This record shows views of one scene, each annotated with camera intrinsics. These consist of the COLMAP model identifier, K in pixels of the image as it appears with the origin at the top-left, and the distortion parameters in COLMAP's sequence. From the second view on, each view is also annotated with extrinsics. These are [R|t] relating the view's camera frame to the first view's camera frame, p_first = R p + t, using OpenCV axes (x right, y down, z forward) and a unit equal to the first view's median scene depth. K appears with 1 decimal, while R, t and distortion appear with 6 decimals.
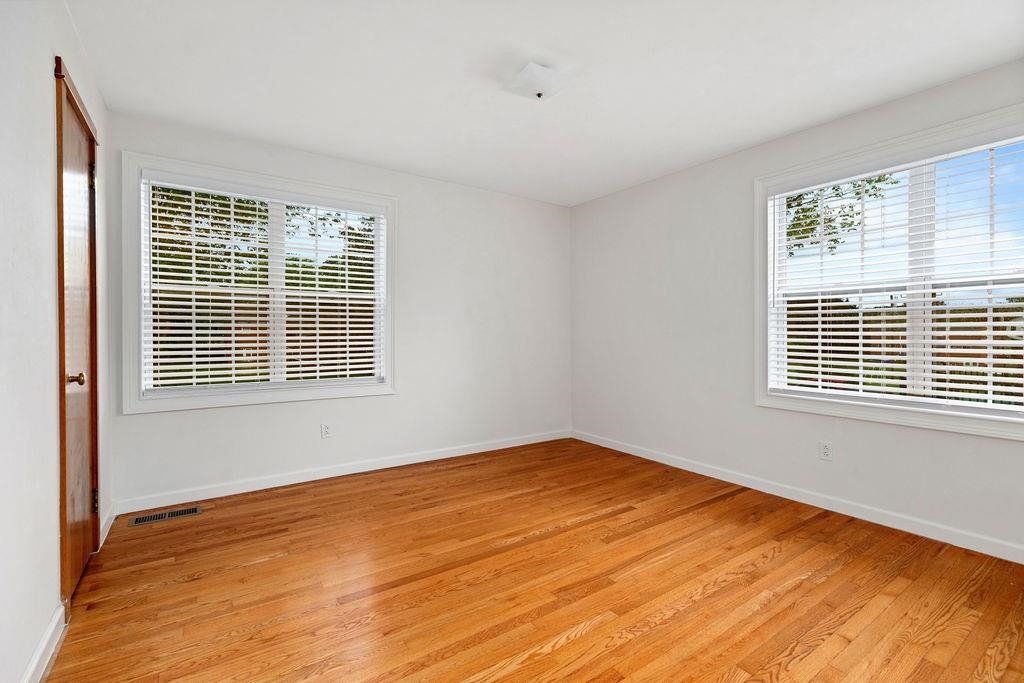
lens RADIAL K [[457.1, 0, 512.0], [0, 457.1, 341.5], [0, 0, 1]] dist [0.000349, -0.000009]
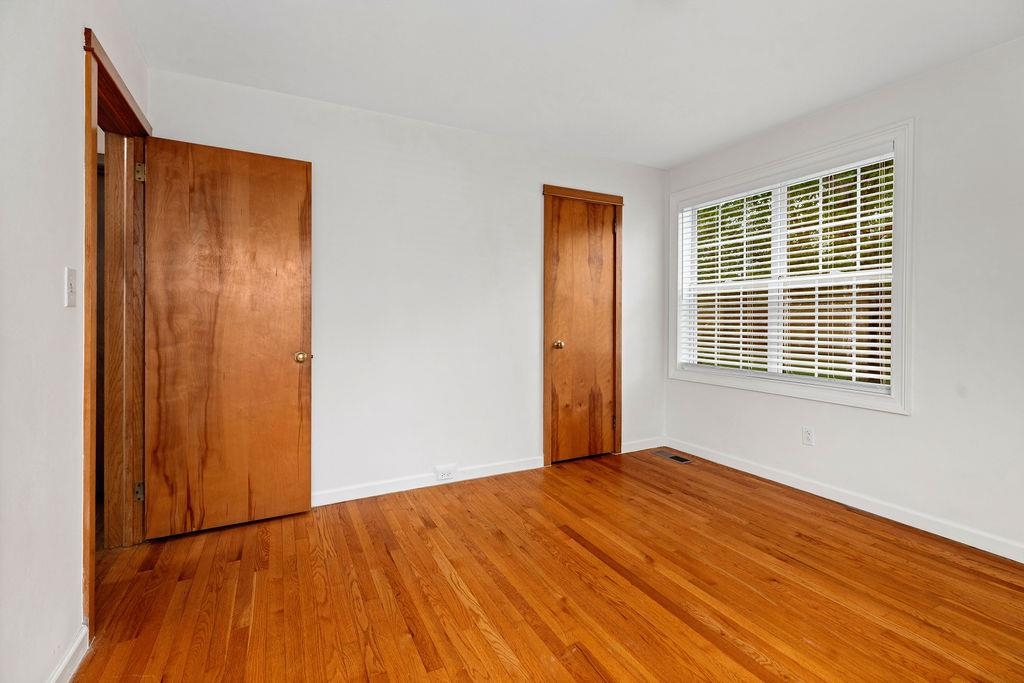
lens RADIAL K [[463.5, 0, 513.8], [0, 463.5, 317.3], [0, 0, 1]] dist [0.002881, 0.000205]
pose [[-0.125778, -0.003702, -0.992052, 0.647678], [-0.023705, 0.999719, -0.000725, -0.016602], [0.991775, 0.023426, -0.125830, 0.687924]]
